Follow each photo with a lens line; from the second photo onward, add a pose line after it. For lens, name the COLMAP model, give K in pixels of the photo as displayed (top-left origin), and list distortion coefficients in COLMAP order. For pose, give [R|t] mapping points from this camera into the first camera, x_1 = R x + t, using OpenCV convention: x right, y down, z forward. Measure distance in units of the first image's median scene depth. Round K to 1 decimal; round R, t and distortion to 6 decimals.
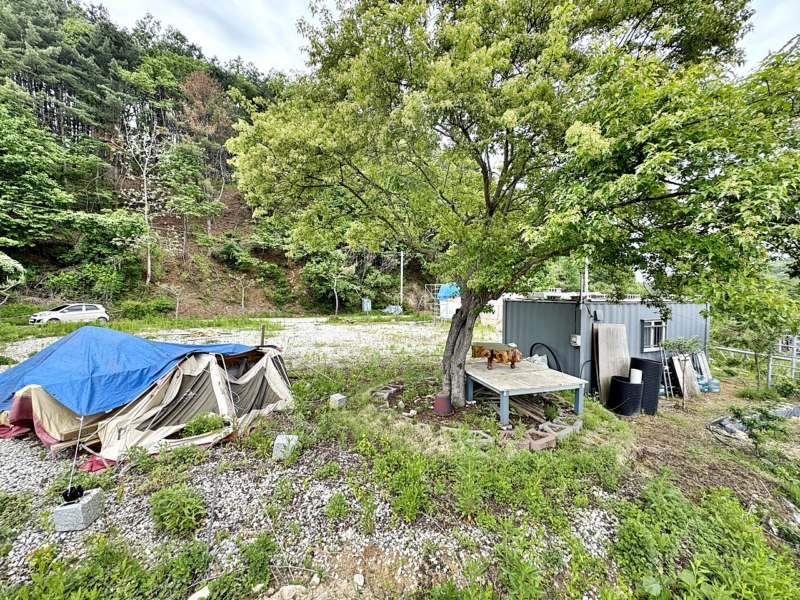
lens RADIAL K [[317.2, 0, 399.3], [0, 317.2, 300.1], [0, 0, 1]] dist [-0.002323, 0.000480]
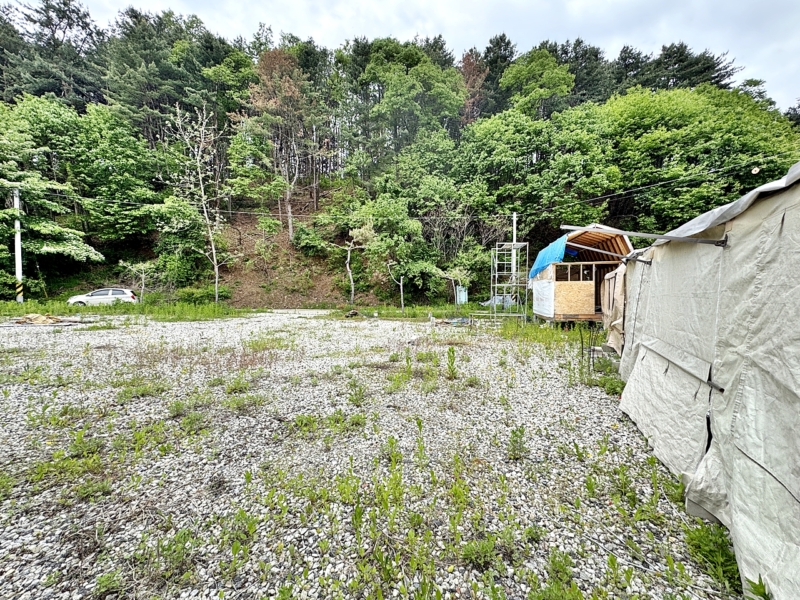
lens RADIAL K [[317.2, 0, 398.1], [0, 317.2, 296.1], [0, 0, 1]] dist [-0.002323, 0.000480]
pose [[0.838243, -0.001955, -0.545293, 0.932077], [-0.000389, 0.999991, -0.004184, 0.115562], [0.545296, 0.003719, 0.838235, 1.905261]]
